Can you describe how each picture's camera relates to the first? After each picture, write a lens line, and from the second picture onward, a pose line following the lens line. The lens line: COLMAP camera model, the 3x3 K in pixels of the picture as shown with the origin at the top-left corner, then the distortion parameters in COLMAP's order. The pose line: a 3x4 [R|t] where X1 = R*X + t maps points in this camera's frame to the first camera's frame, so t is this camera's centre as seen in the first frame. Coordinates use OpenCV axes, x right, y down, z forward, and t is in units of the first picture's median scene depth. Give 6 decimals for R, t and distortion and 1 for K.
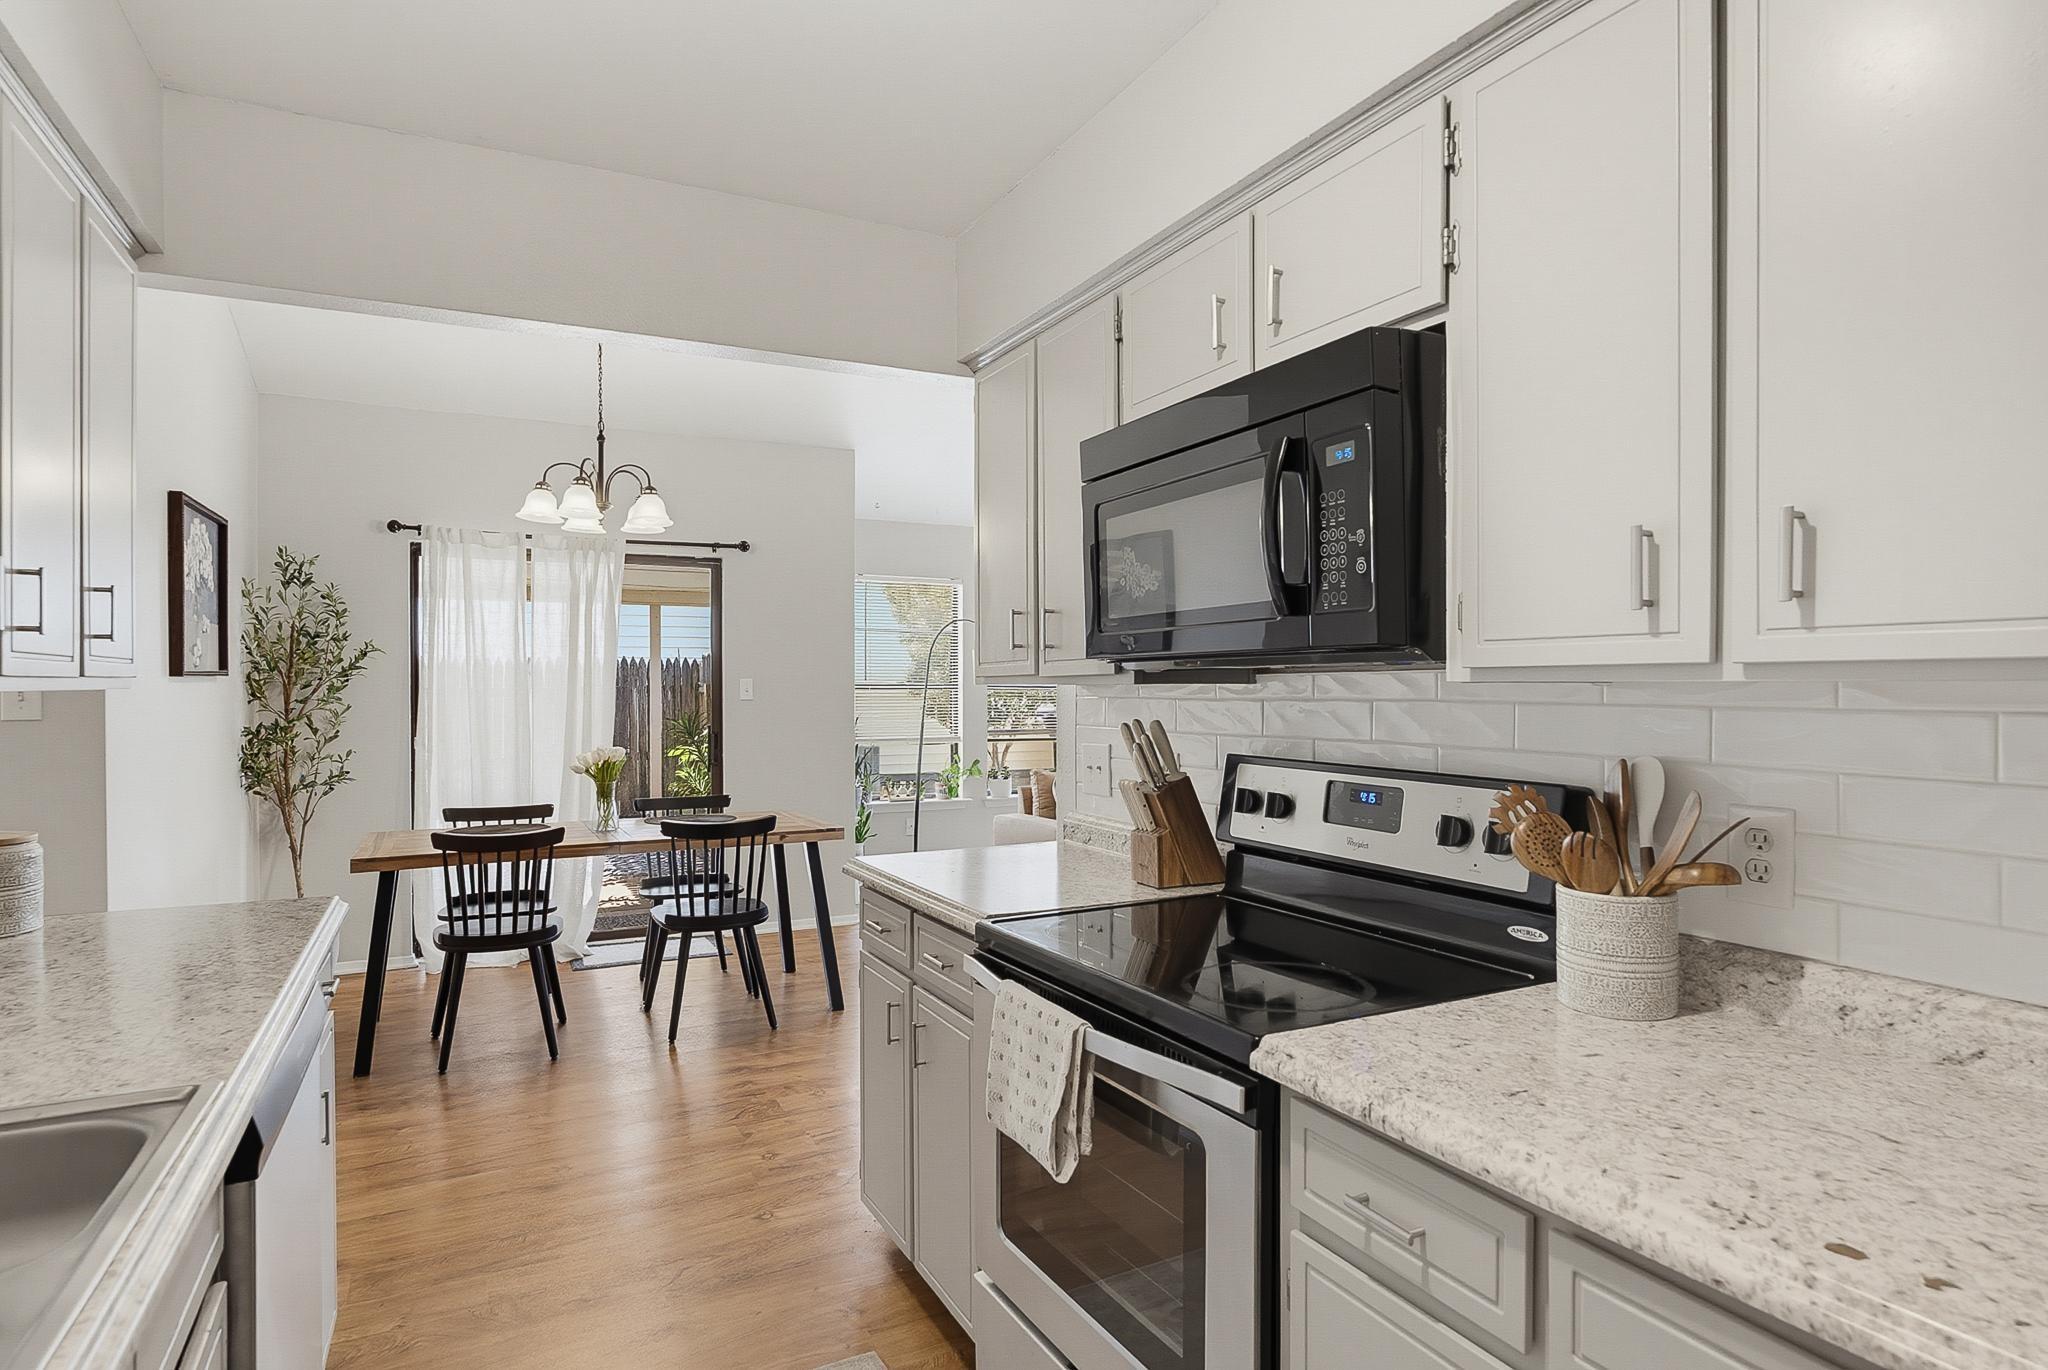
lens RADIAL K [[1137.3, 0, 1022.1], [0, 1137.3, 687.5], [0, 0, 1]] dist [0.001764, 0.000486]
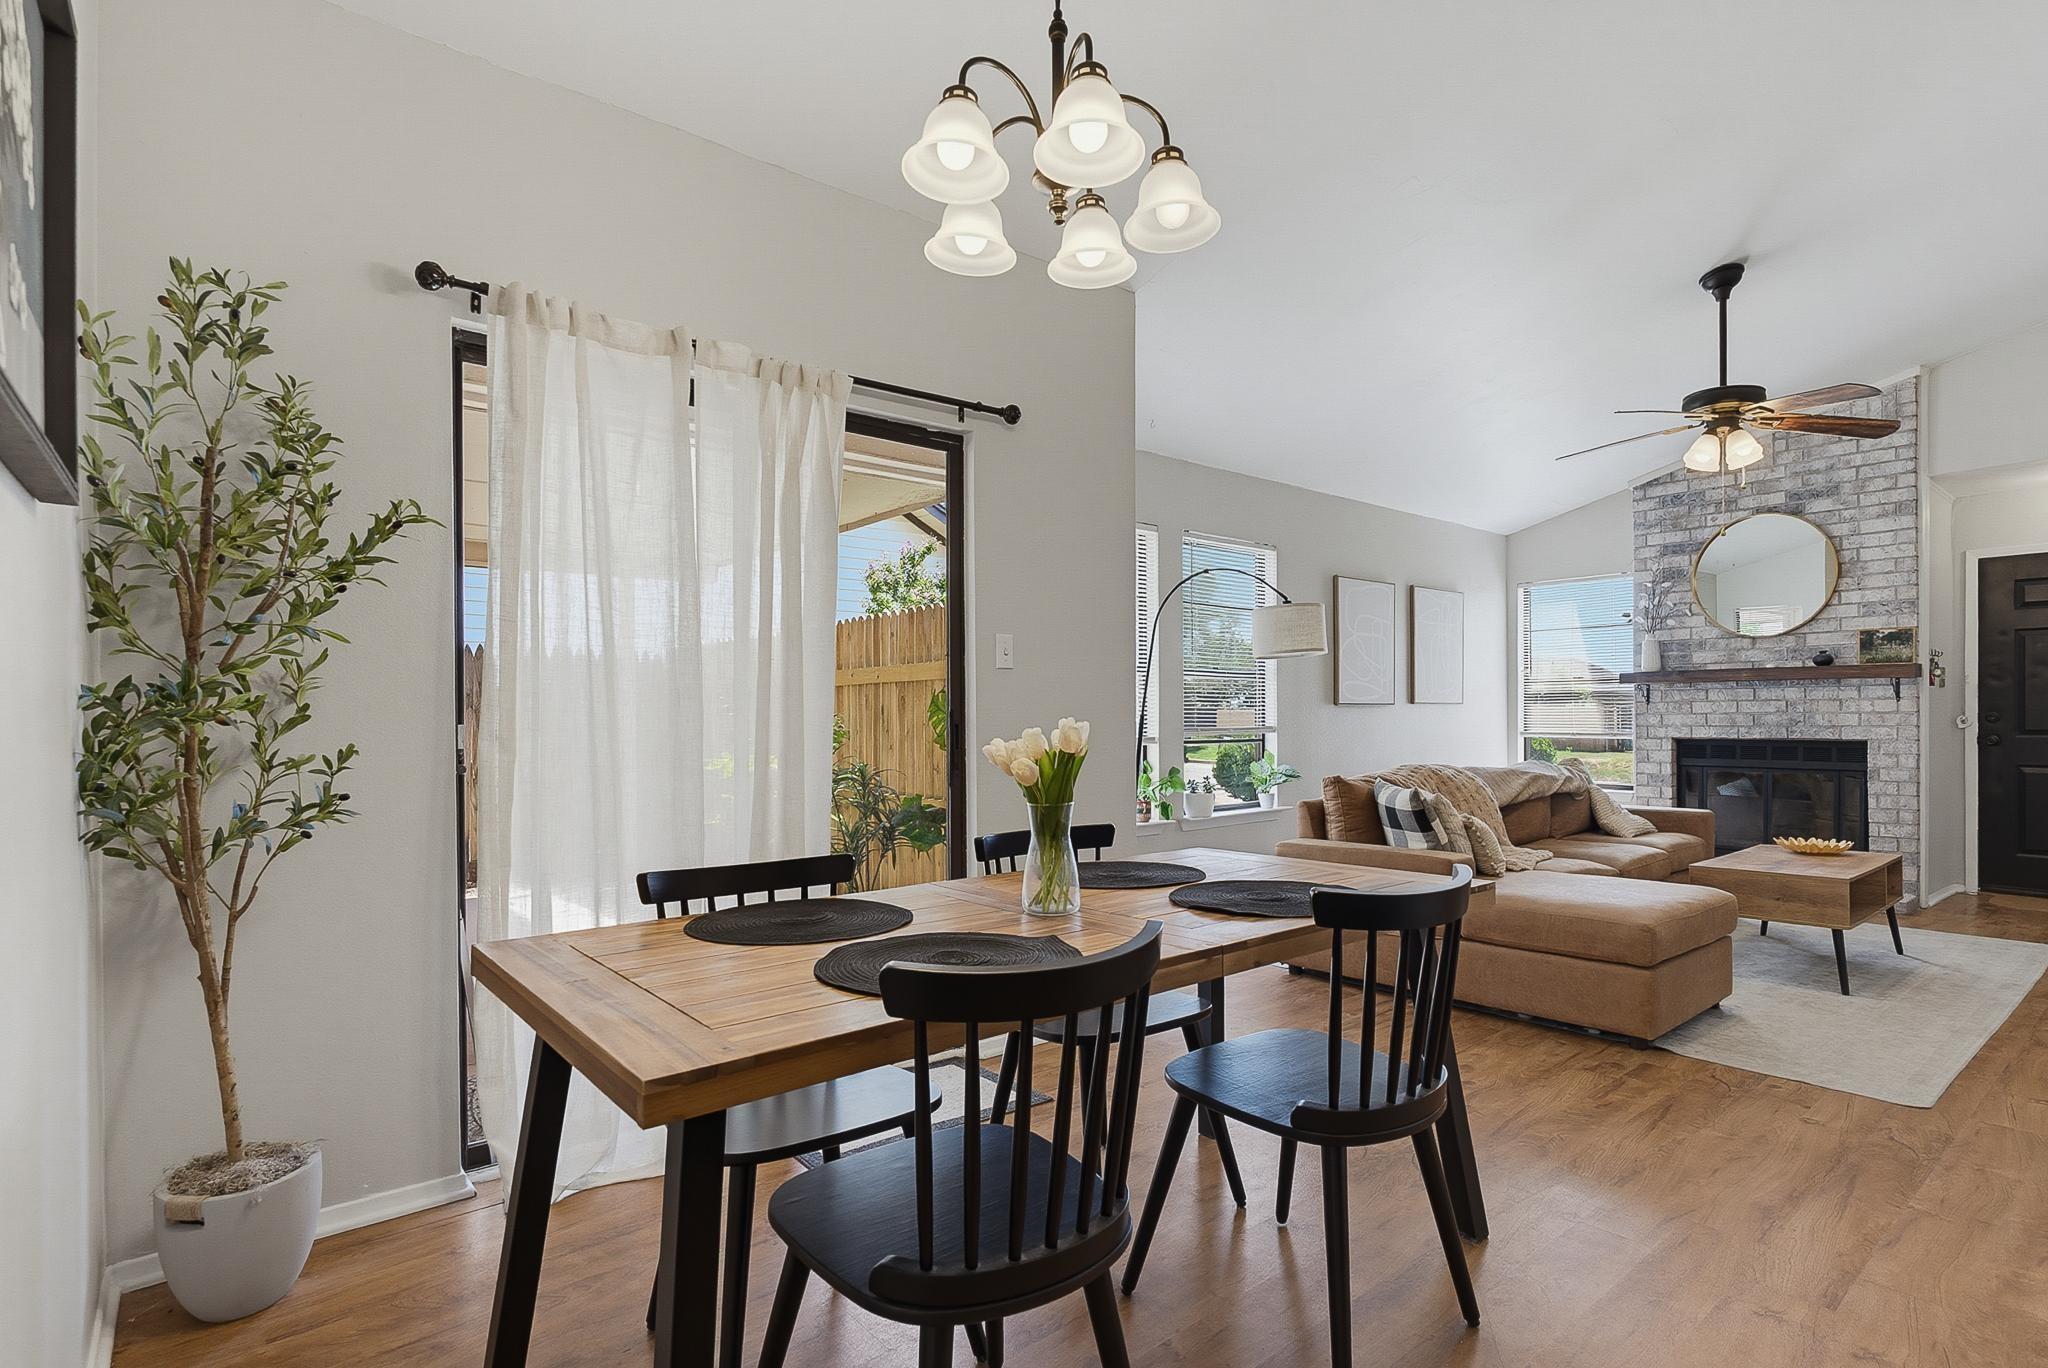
lens RADIAL K [[1022.9, 0, 1055.5], [0, 1022.9, 715.4], [0, 0, 1]] dist [-0.006754, -0.001083]
pose [[0.971915, -0.004069, 0.235299, -0.417800], [0.004551, 0.999989, -0.001507, 0.044762], [-0.235290, 0.002535, 0.971922, 0.551396]]
